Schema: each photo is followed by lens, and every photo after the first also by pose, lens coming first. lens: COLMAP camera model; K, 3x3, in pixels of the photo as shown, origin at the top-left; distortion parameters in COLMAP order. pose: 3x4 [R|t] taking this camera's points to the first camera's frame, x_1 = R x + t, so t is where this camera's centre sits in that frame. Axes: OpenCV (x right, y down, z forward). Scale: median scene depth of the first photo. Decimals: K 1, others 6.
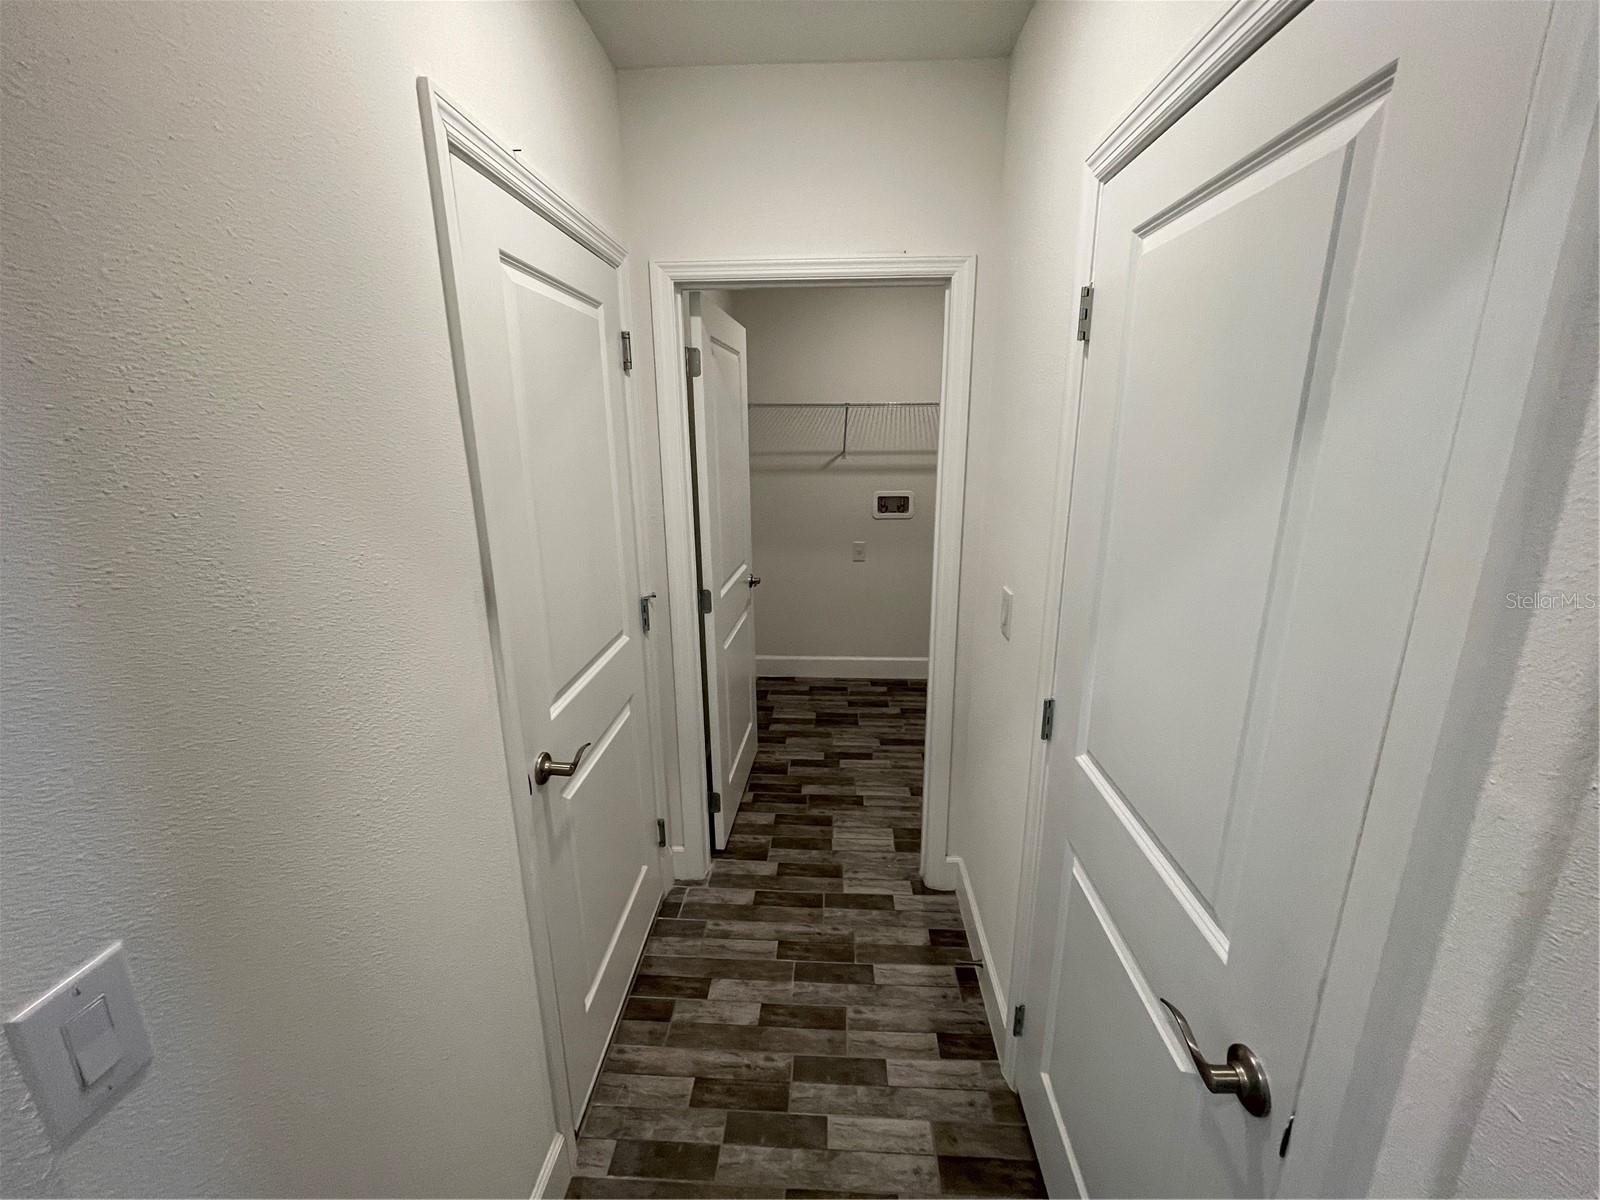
lens RADIAL K [[644.1, 0, 799.9], [0, 644.1, 599.1], [0, 0, 1]] dist [0.001652, -0.001143]
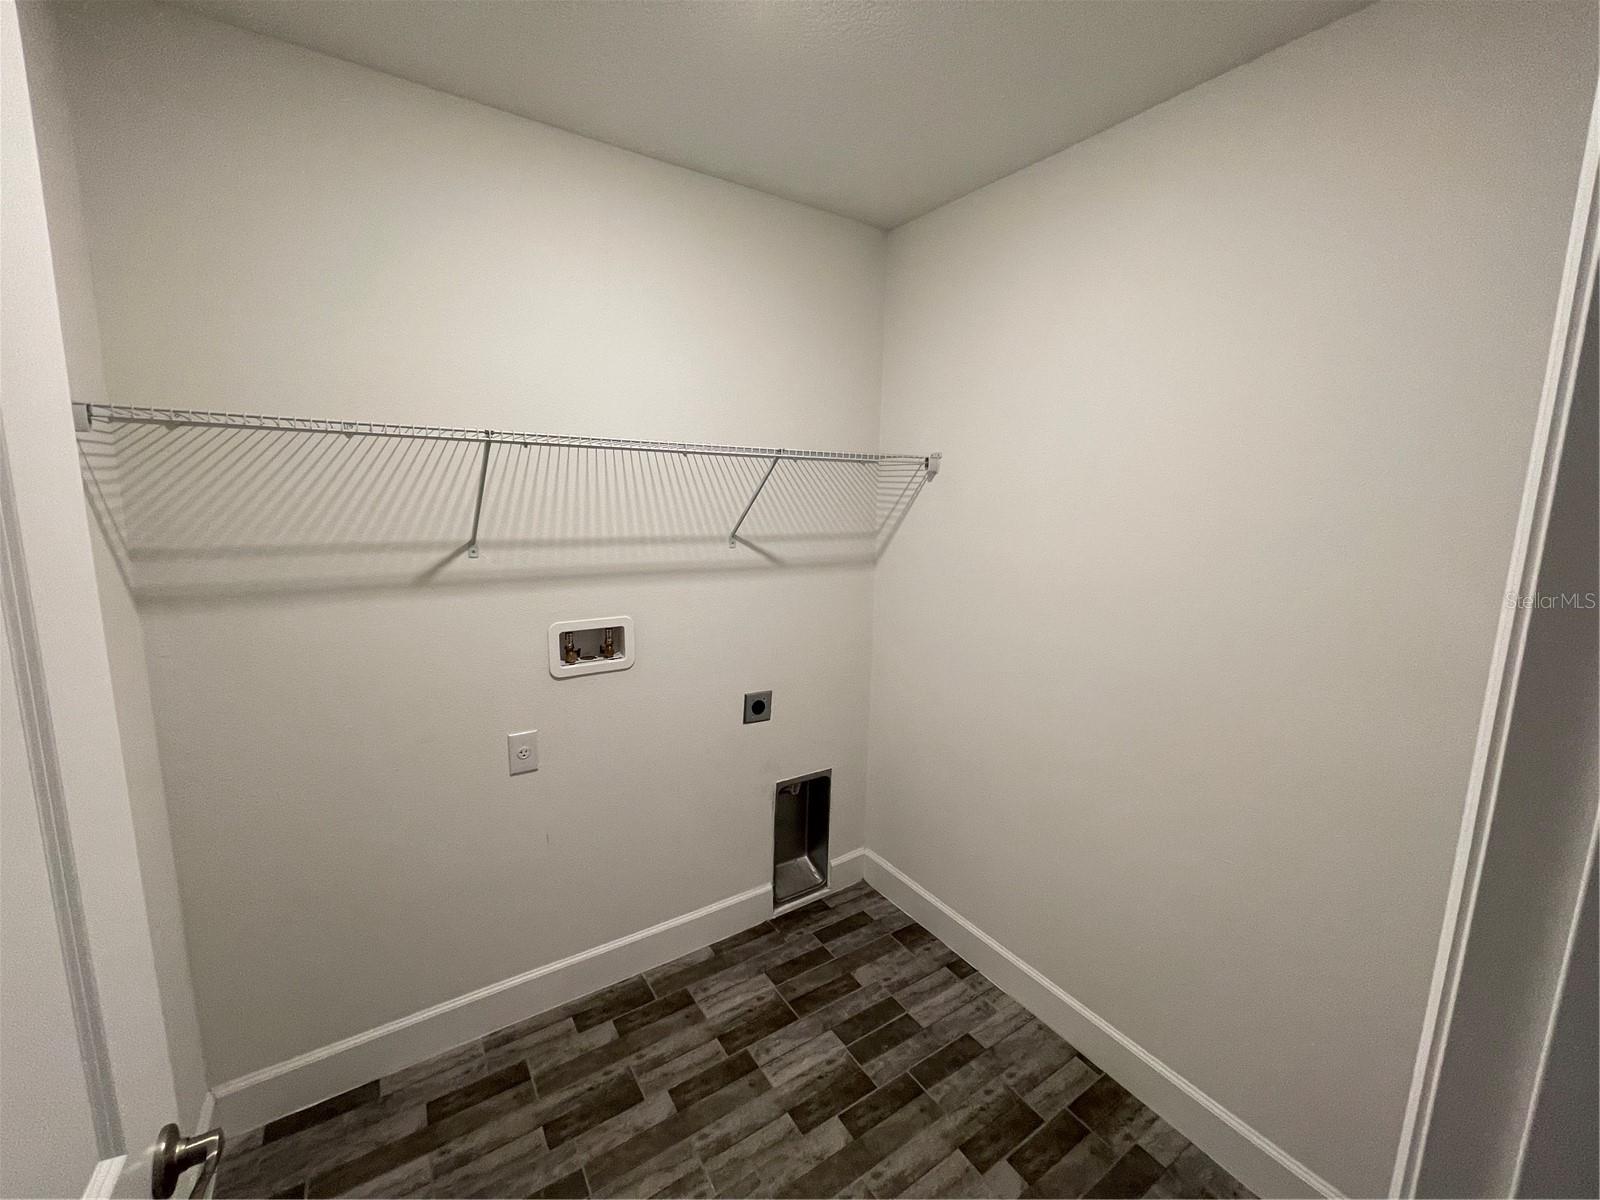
lens RADIAL K [[644.1, 0, 804.8], [0, 644.1, 591.7], [0, 0, 1]] dist [0.001652, -0.001143]
pose [[0.797407, -0.066159, 0.599805, -0.018065], [0.128315, 0.989830, -0.061409, -0.136691], [-0.589642, 0.125932, 0.797786, 0.508511]]
